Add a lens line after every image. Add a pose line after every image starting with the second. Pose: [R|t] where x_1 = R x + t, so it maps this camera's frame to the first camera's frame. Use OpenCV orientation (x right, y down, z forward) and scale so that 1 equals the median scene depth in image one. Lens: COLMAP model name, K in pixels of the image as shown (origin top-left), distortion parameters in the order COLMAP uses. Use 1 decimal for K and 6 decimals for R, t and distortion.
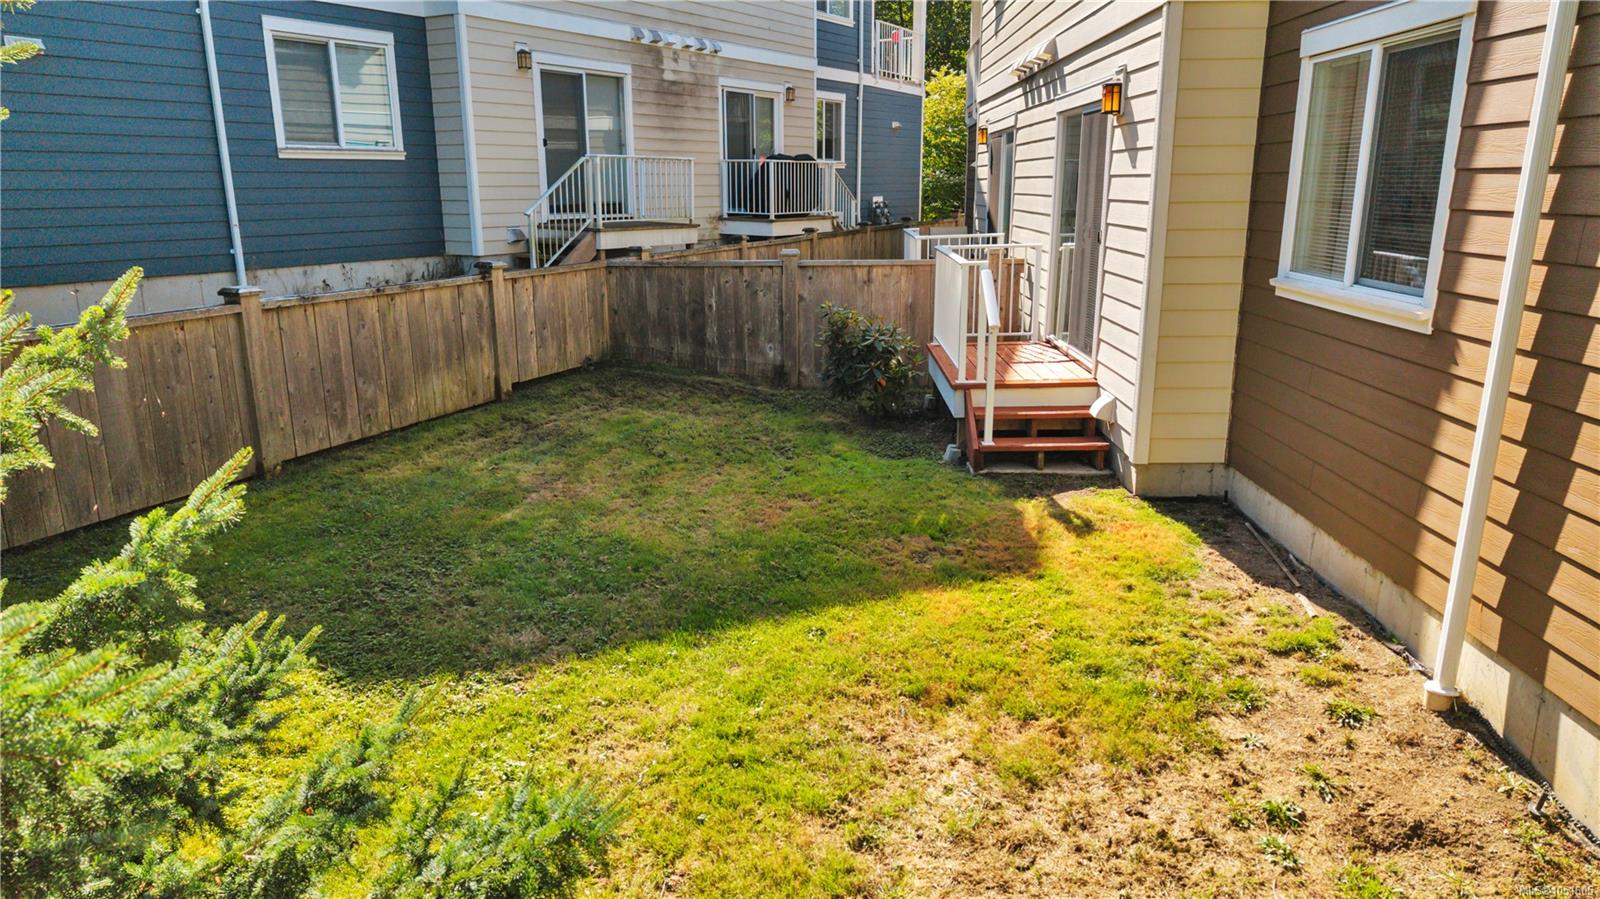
lens RADIAL K [[1072.4, 0, 794.2], [0, 1072.4, 457.9], [0, 0, 1]] dist [0.010244, -0.003773]
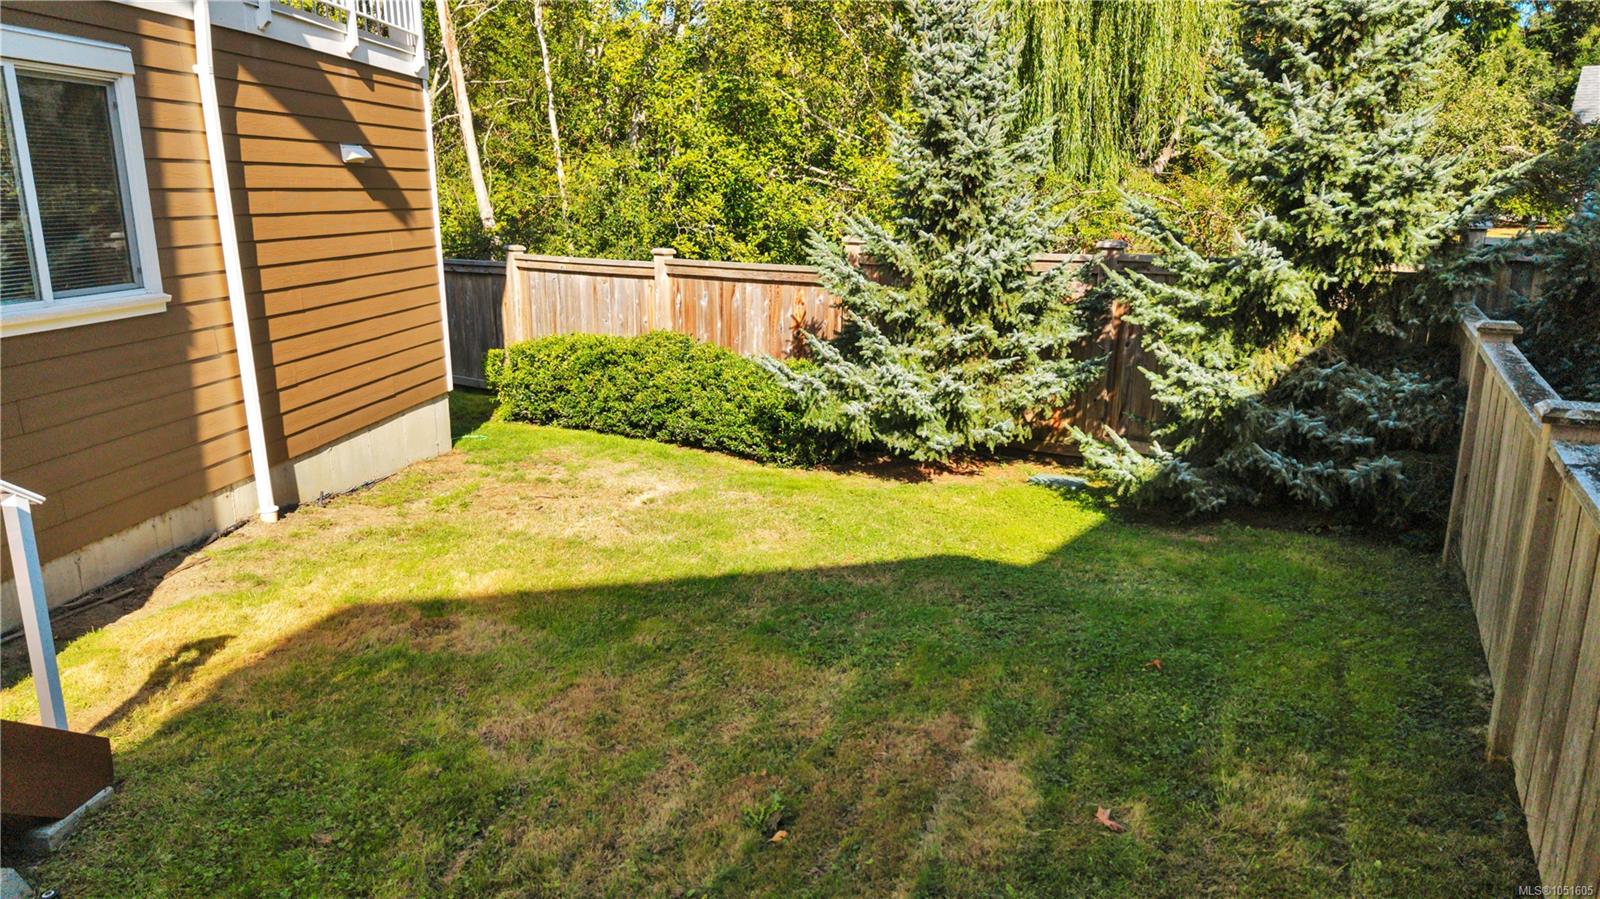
lens RADIAL K [[1072.4, 0, 794.2], [0, 1072.4, 457.9], [0, 0, 1]] dist [0.010244, -0.003773]
pose [[-0.999062, -0.006203, 0.042865, -0.115185], [0.015001, 0.878875, 0.476816, -0.253039], [-0.040631, 0.477012, -0.877957, 0.968903]]
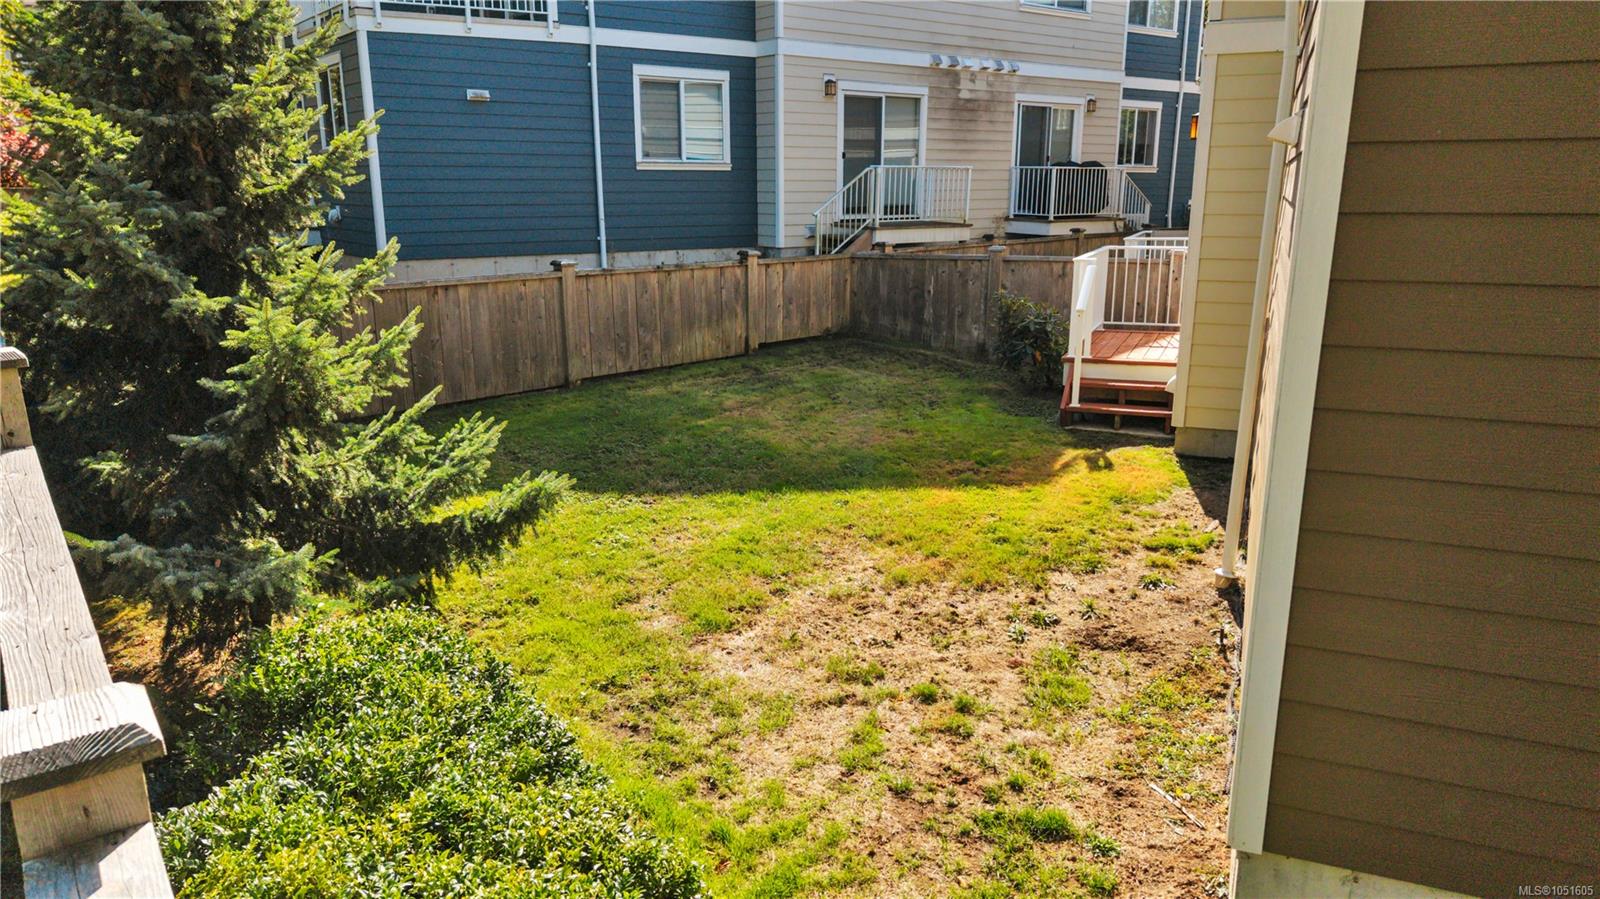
lens RADIAL K [[1074.0, 0, 800.0], [0, 1074.0, 449.5], [0, 0, 1]] dist [0.141897, -0.375496]
pose [[0.932053, 0.092888, -0.350213, 0.234711], [-0.095299, 0.995395, 0.010383, 0.039271], [0.349564, 0.023697, 0.936613, -0.206412]]
